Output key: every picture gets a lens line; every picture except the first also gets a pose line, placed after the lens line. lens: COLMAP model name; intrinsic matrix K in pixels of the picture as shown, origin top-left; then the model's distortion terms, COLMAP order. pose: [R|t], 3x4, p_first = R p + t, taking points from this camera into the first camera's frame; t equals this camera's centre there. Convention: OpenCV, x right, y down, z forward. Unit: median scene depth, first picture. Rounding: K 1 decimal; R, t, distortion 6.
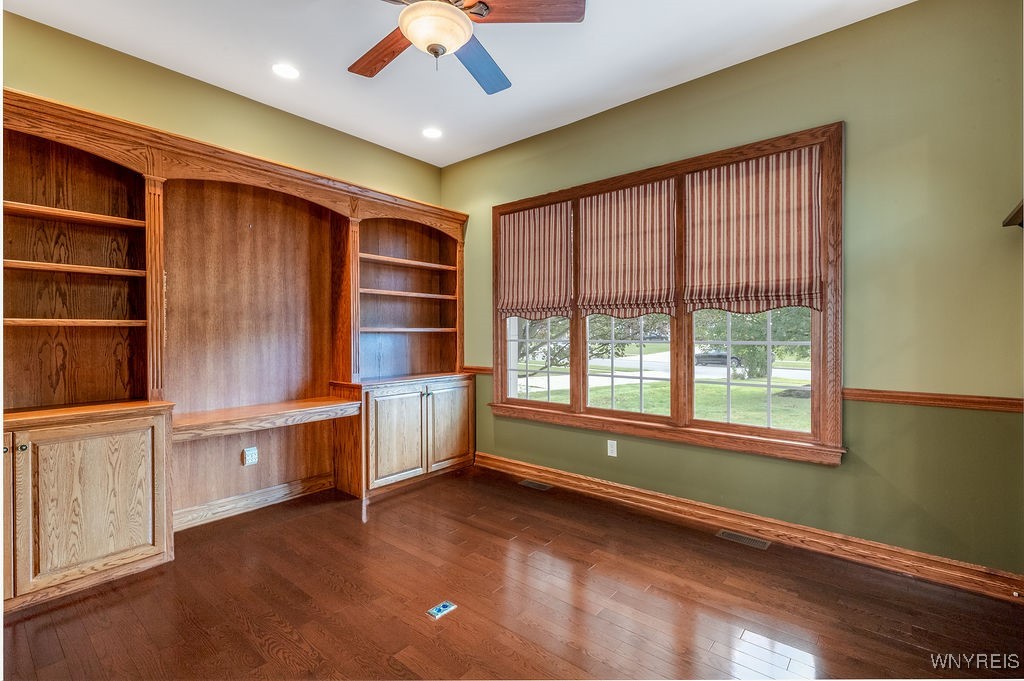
lens RADIAL K [[474.2, 0, 511.0], [0, 474.2, 326.4], [0, 0, 1]] dist [0.000525, -0.000219]
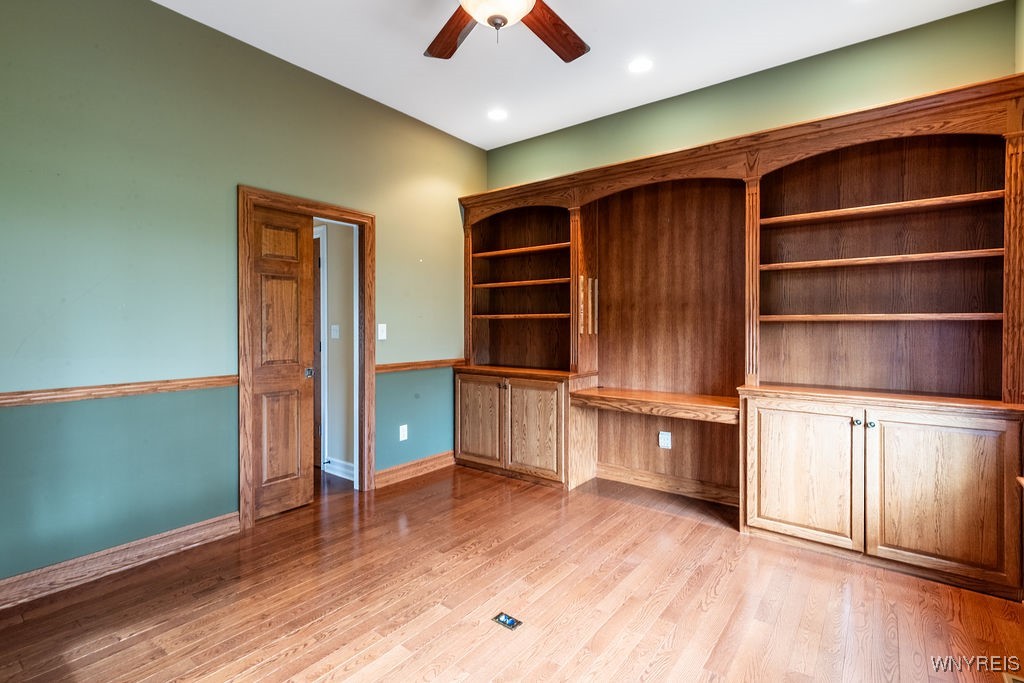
lens RADIAL K [[474.2, 0, 511.0], [0, 474.2, 327.4], [0, 0, 1]] dist [0.000525, -0.000219]
pose [[0.031362, 0.007347, -0.999481, 0.476838], [0.012508, 0.999892, 0.007742, 0.011054], [0.999430, -0.012744, 0.031267, 0.611391]]
